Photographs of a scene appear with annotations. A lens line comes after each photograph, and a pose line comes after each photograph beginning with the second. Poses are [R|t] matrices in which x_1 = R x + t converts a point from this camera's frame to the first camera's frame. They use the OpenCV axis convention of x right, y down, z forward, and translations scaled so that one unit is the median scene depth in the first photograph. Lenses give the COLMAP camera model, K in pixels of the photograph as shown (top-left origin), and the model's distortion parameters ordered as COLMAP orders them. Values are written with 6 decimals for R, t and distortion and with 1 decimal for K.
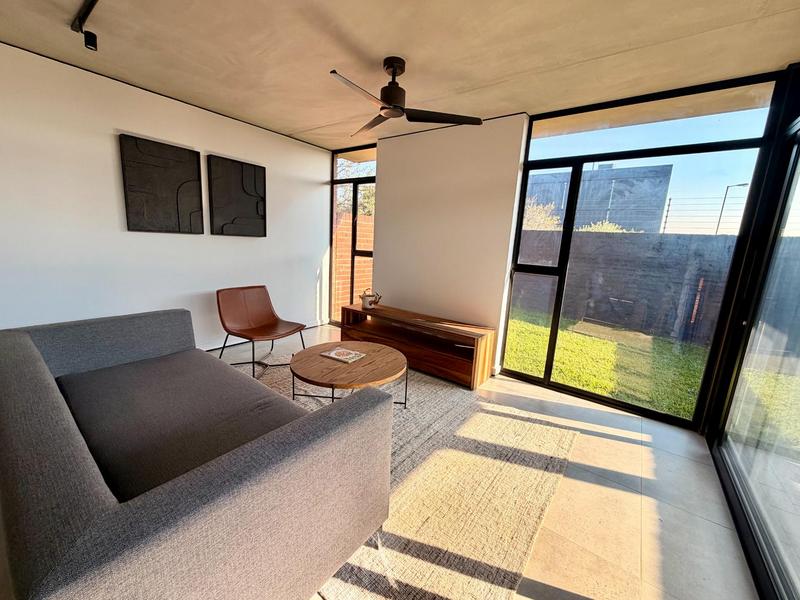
lens RADIAL K [[320.1, 0, 400.0], [0, 320.1, 300.0], [0, 0, 1]] dist [0.001122, 0.000279]
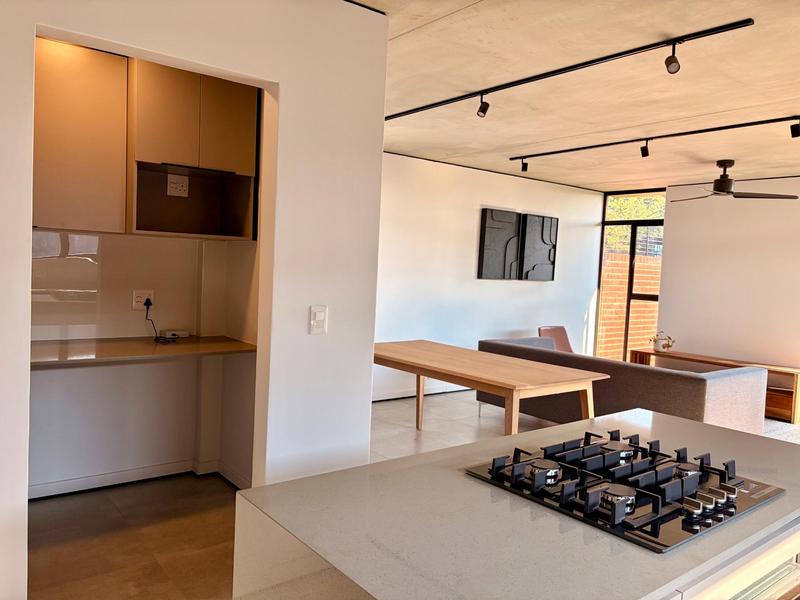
lens RADIAL K [[603.1, 0, 400.0], [0, 603.1, 300.0], [0, 0, 1]] dist [0.022932, -0.008428]
pose [[0.965768, 0.003794, -0.259381, -0.394159], [-0.040448, 0.989866, -0.136121, 0.155031], [0.256236, 0.141953, 0.956134, -1.020488]]
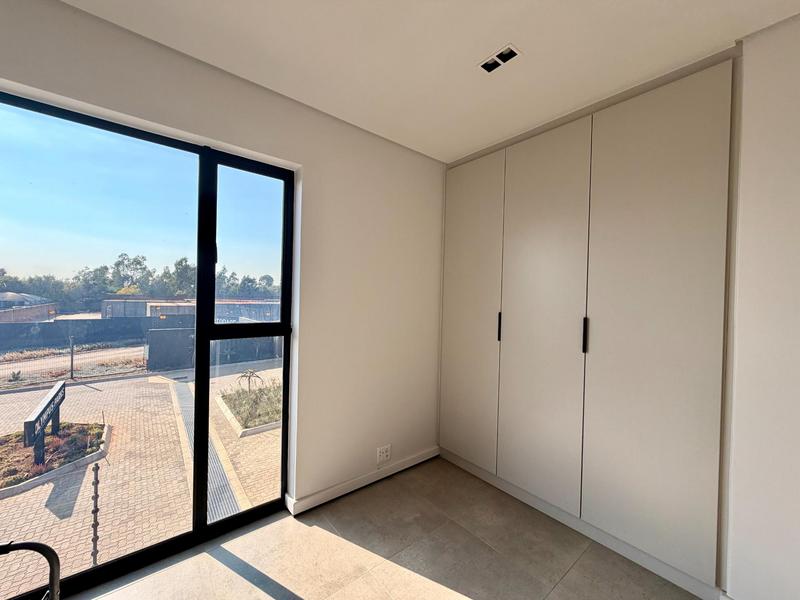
lens RADIAL K [[320.1, 0, 400.0], [0, 320.1, 300.0], [0, 0, 1]] dist [0.001122, 0.000279]
pose [[0.248141, -0.057769, 0.967000, -0.538050], [0.167793, 0.985695, 0.015829, -0.176994], [-0.954082, 0.158328, 0.254284, 0.788878]]
